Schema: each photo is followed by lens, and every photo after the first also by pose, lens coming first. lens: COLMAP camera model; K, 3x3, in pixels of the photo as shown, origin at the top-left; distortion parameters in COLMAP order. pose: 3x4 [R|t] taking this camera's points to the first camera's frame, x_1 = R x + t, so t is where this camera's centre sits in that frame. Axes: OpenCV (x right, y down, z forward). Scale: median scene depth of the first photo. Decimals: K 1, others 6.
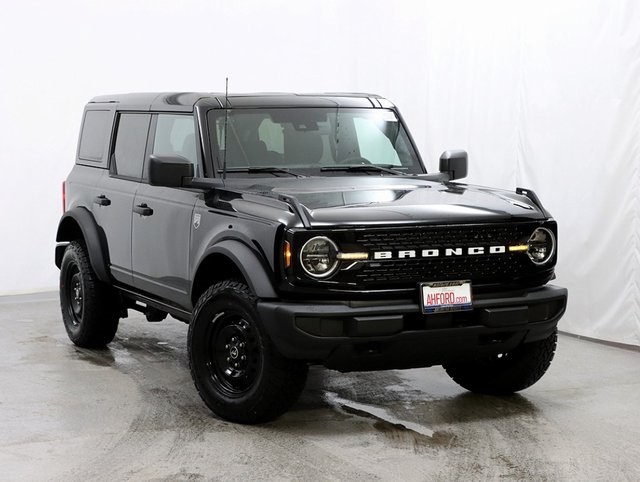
lens RADIAL K [[1296.2, 0, 320.0], [0, 1296.2, 241.0], [0, 0, 1]] dist [-0.017794, -0.034326]
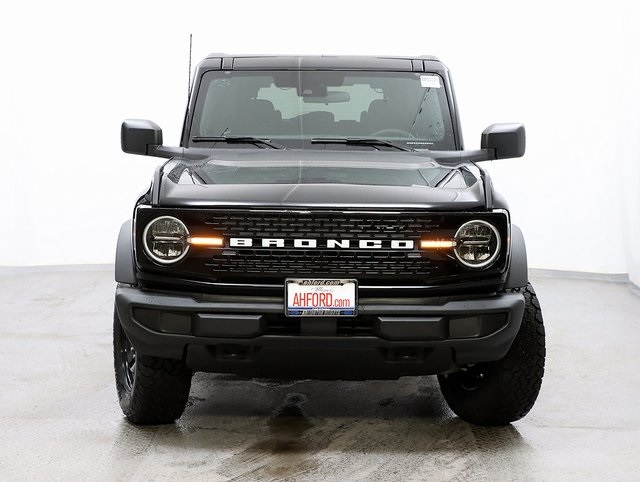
lens RADIAL K [[1296.2, 0, 320.0], [0, 1296.2, 241.0], [0, 0, 1]] dist [-0.017794, -0.034326]
pose [[0.907384, 0.058713, -0.416181, 0.434698], [-0.051251, 0.998262, 0.029092, -0.016614], [0.417166, -0.005068, 0.908816, 0.253810]]
